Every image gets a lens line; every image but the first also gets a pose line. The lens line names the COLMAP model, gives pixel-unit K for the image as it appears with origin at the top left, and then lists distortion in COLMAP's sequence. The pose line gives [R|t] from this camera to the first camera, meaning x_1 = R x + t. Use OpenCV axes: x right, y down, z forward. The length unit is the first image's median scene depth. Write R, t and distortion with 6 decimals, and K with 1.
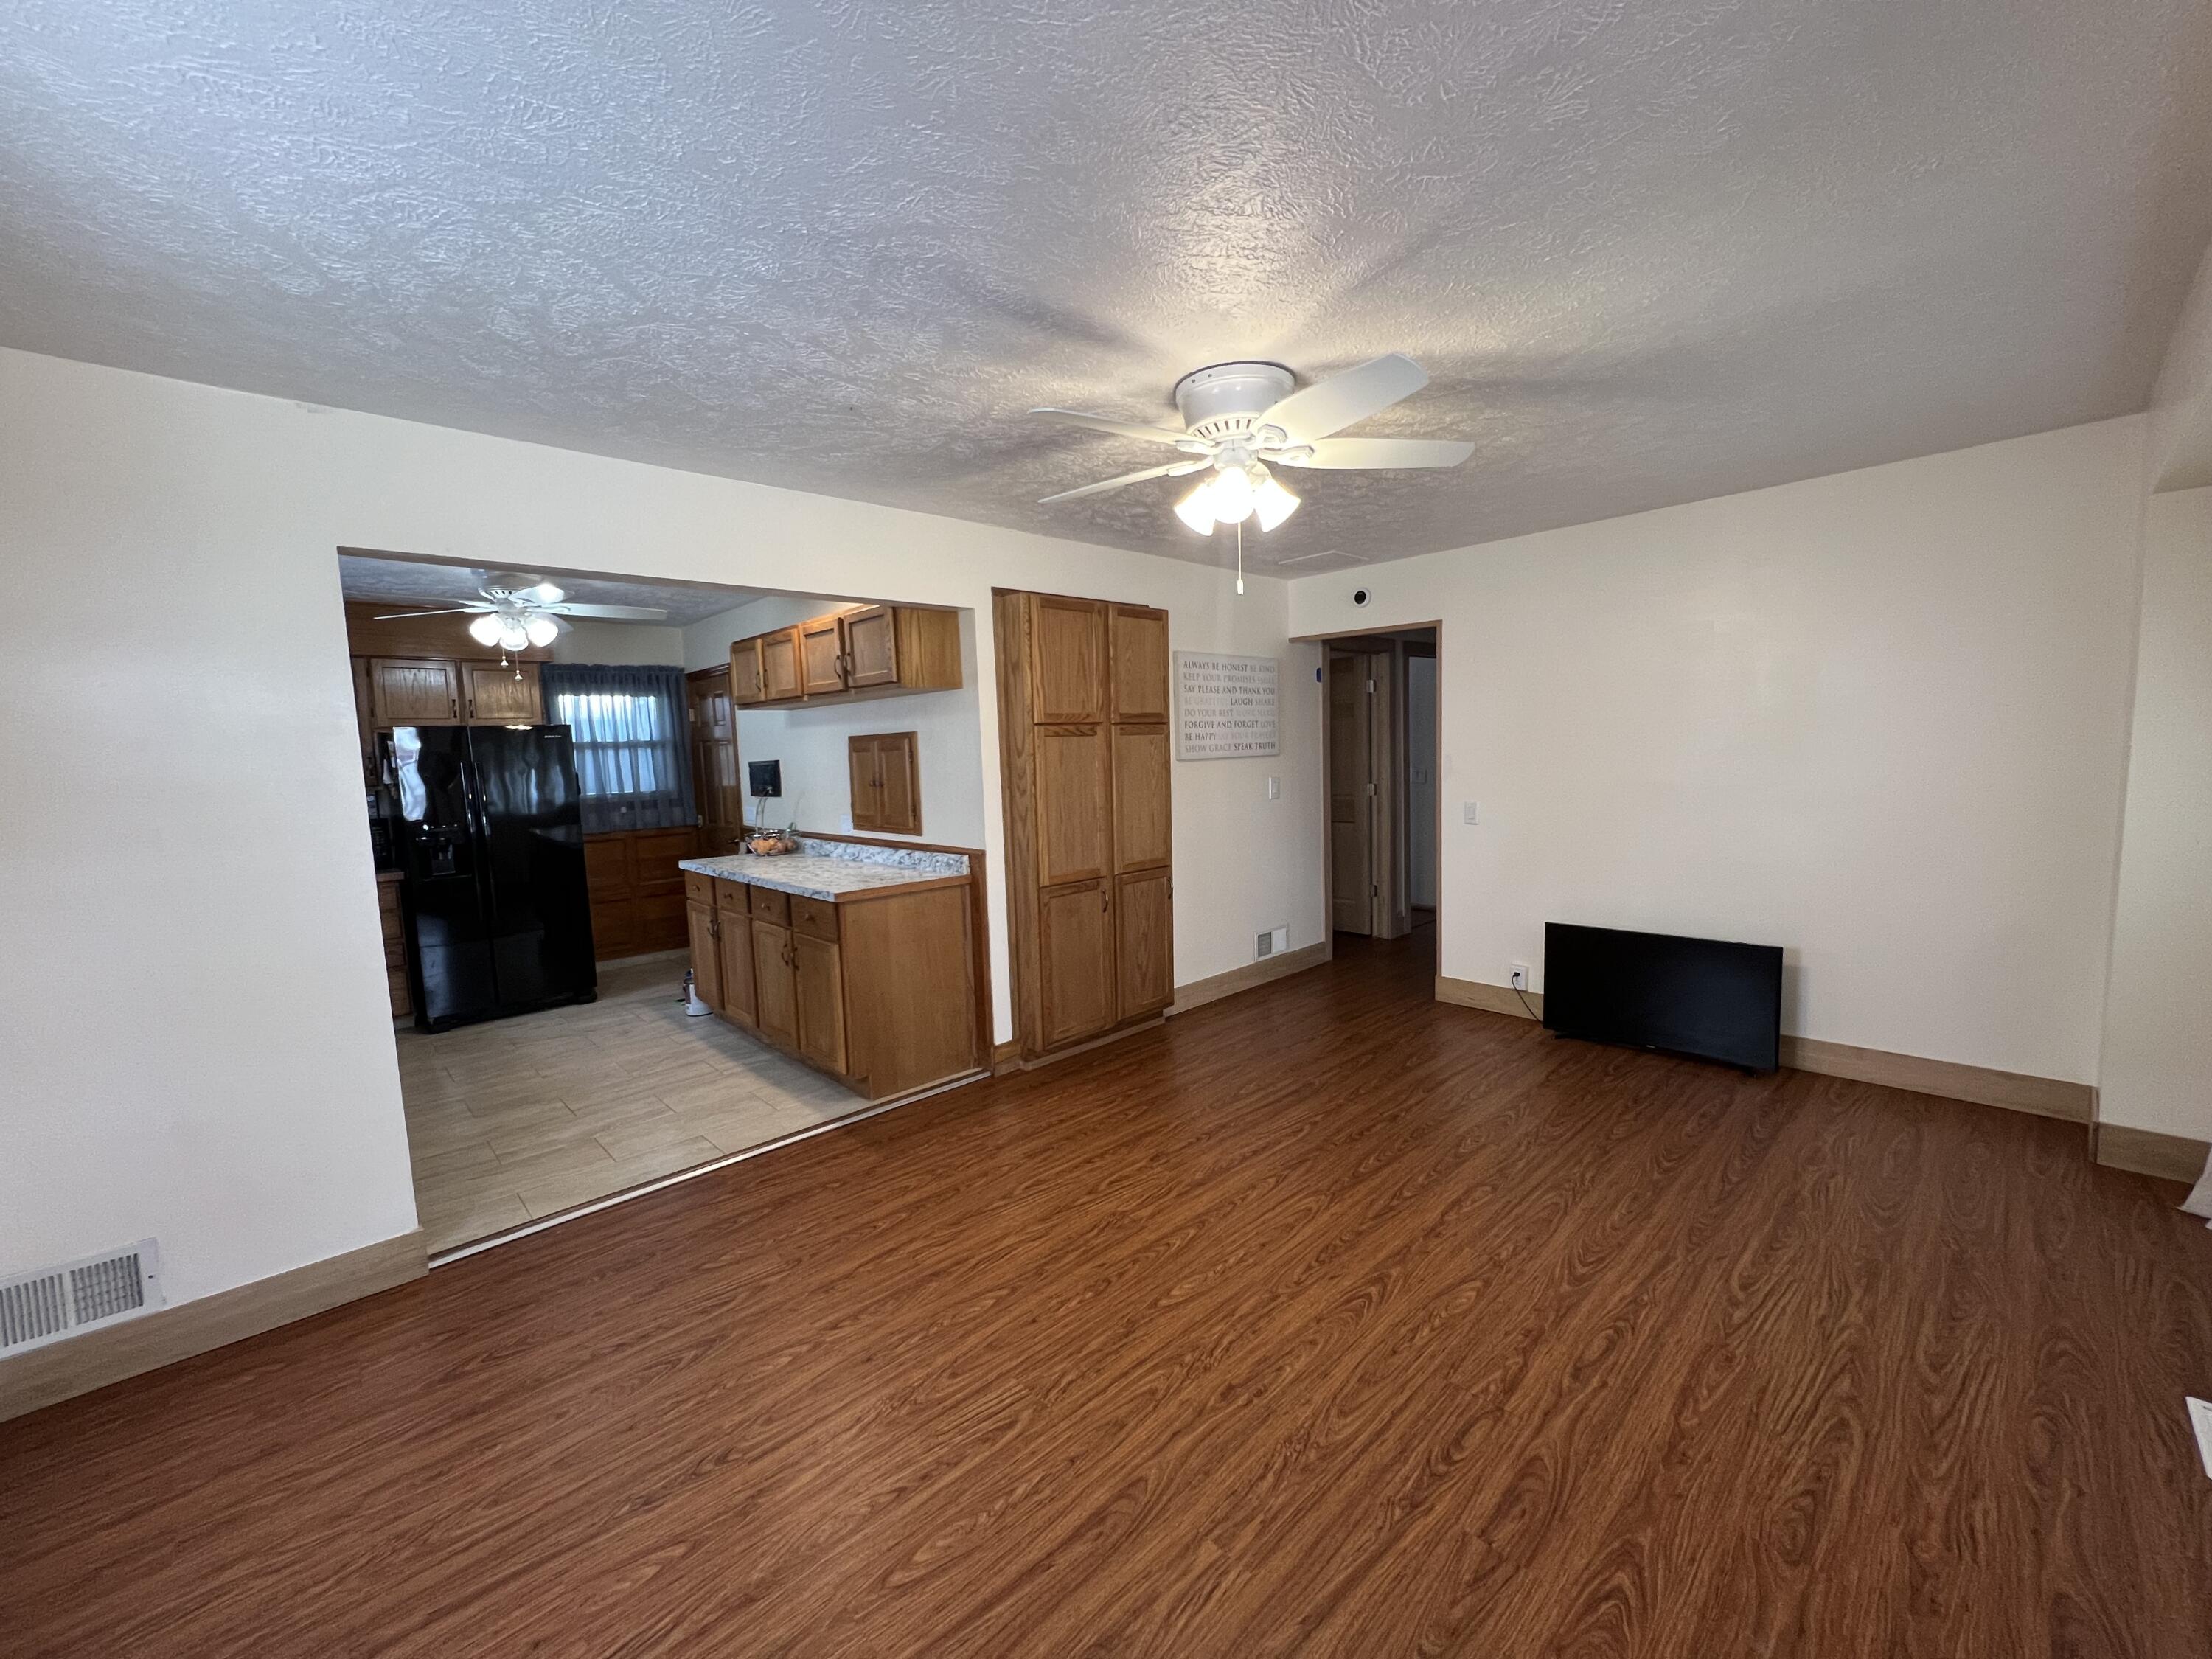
lens RADIAL K [[875.6, 0, 1108.2], [0, 875.6, 838.1], [0, 0, 1]] dist [0.000652, 0.000136]
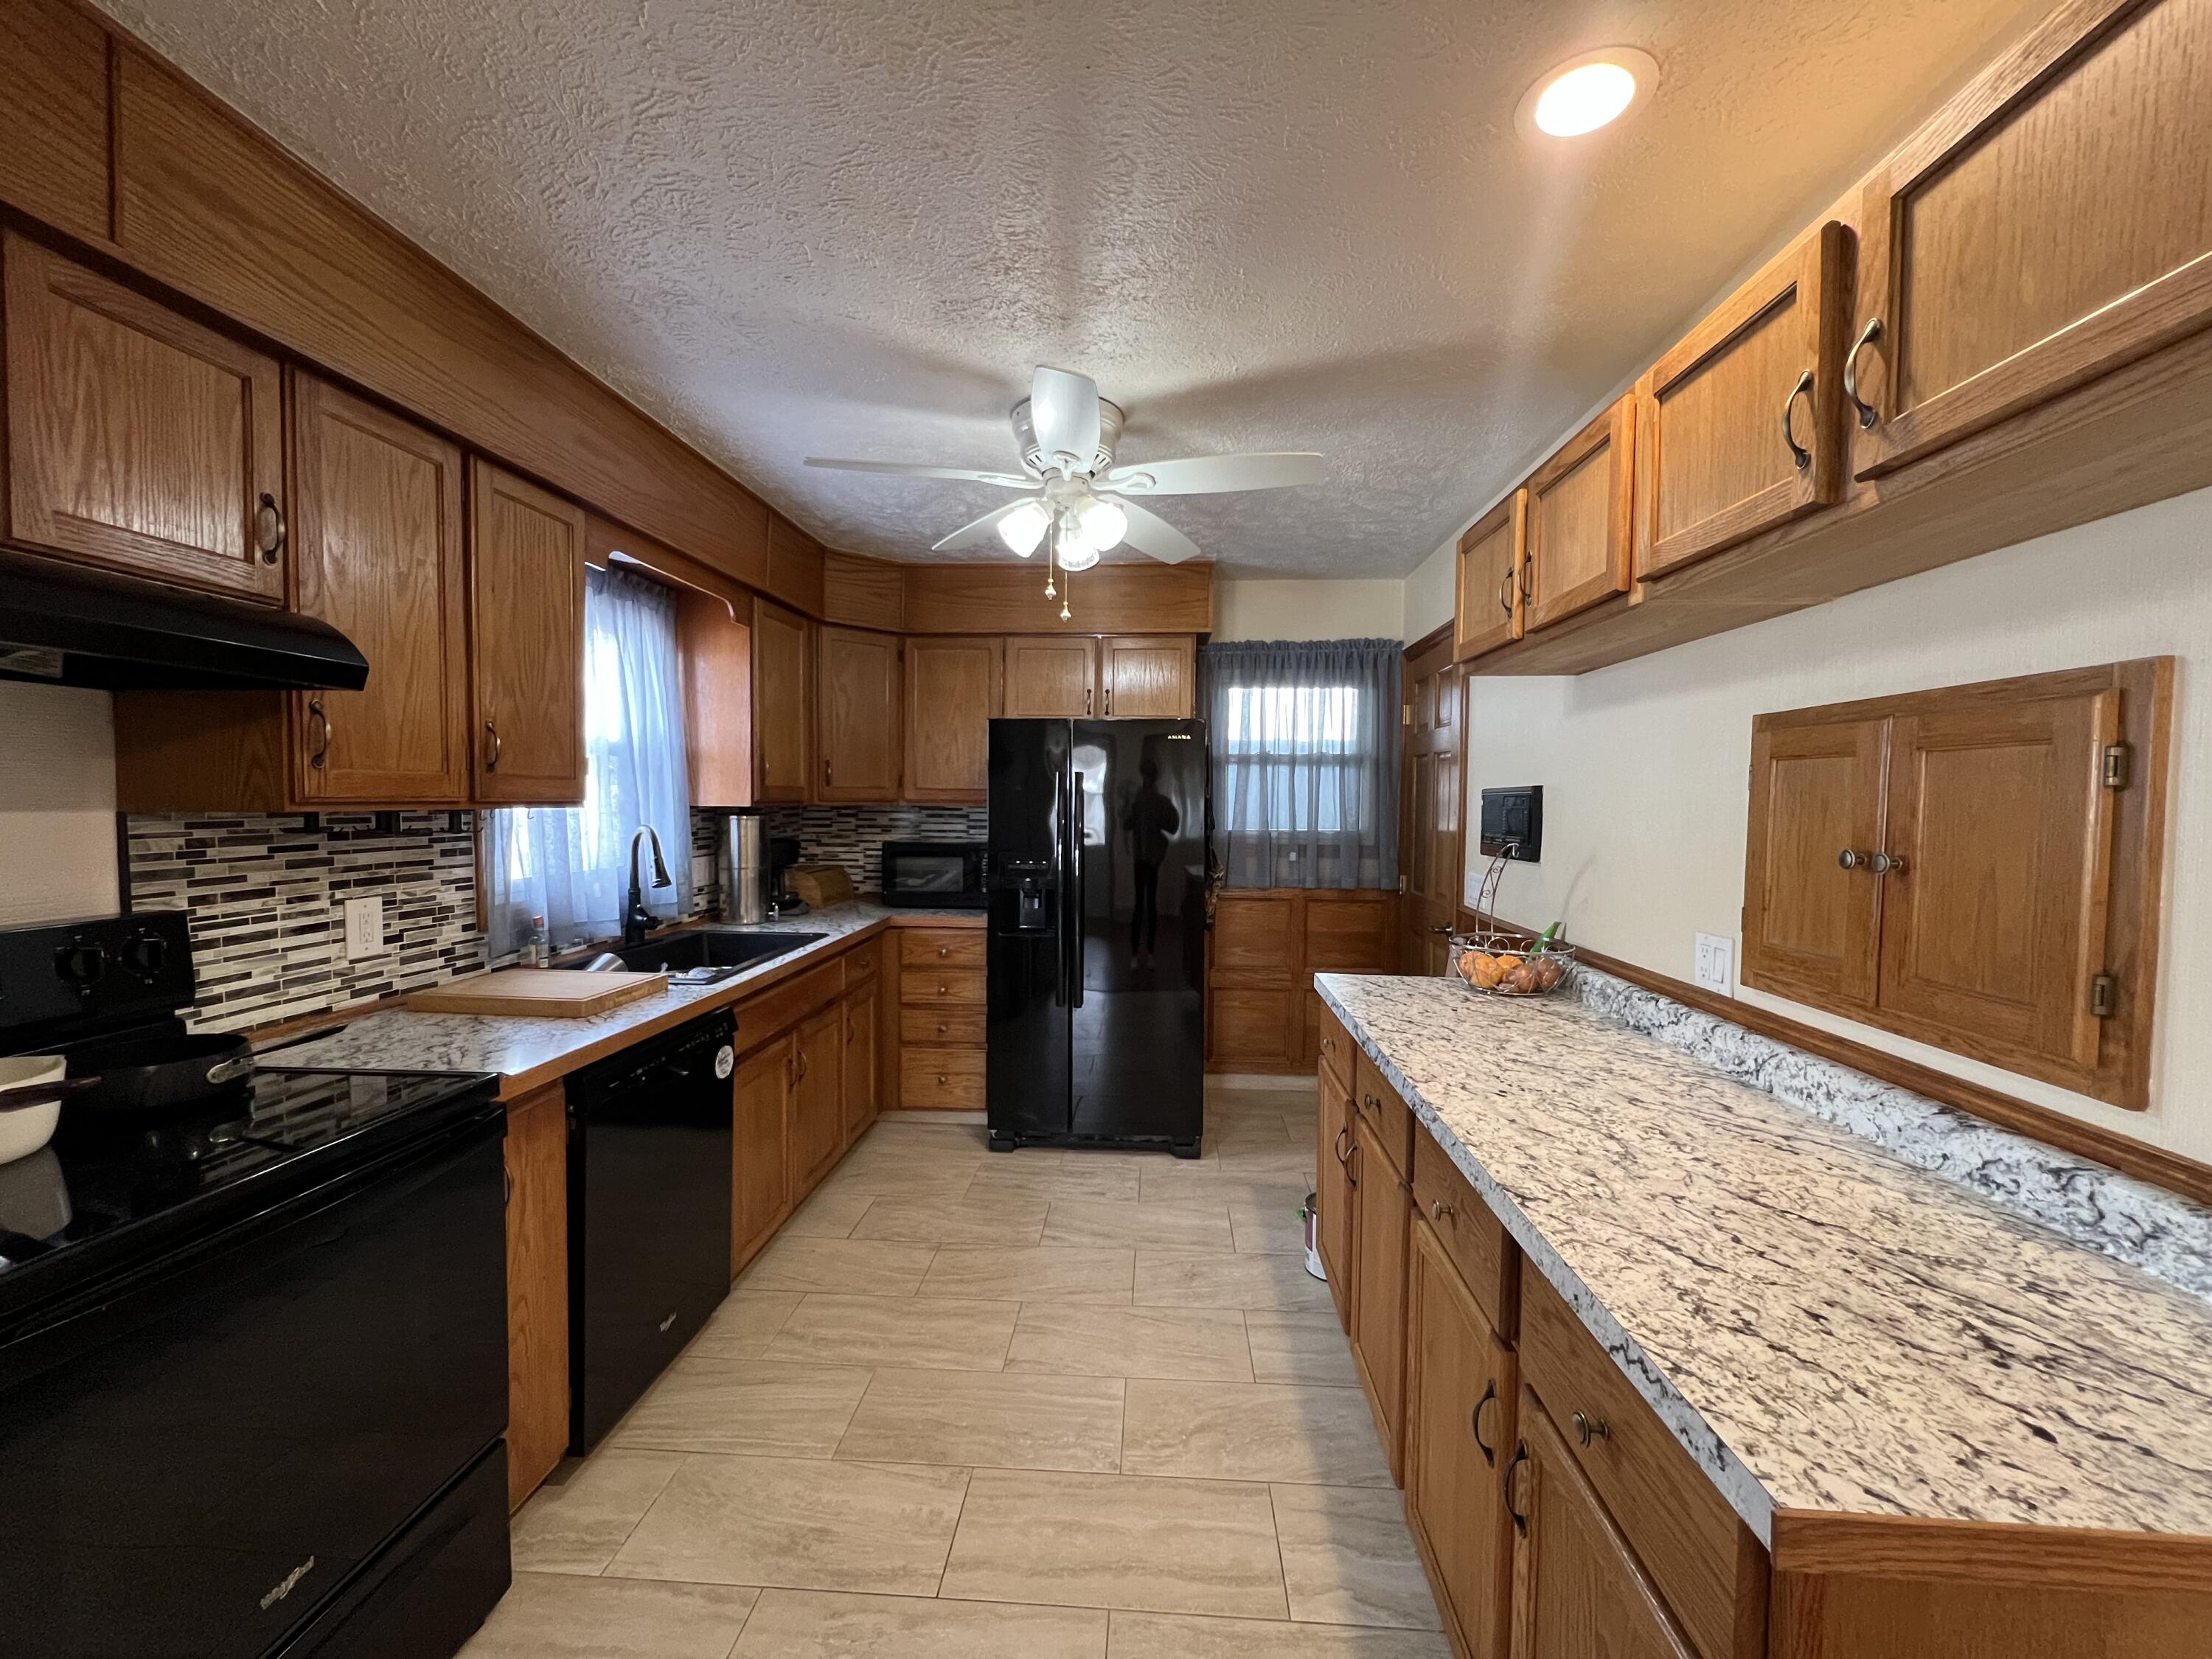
lens RADIAL K [[875.6, 0, 1105.5], [0, 875.6, 826.6], [0, 0, 1]] dist [0.000652, 0.000136]
pose [[0.674997, 0.065381, -0.734918, -0.188122], [-0.110942, 0.993735, -0.013490, -0.034997], [0.729432, 0.090639, 0.678021, 0.513847]]
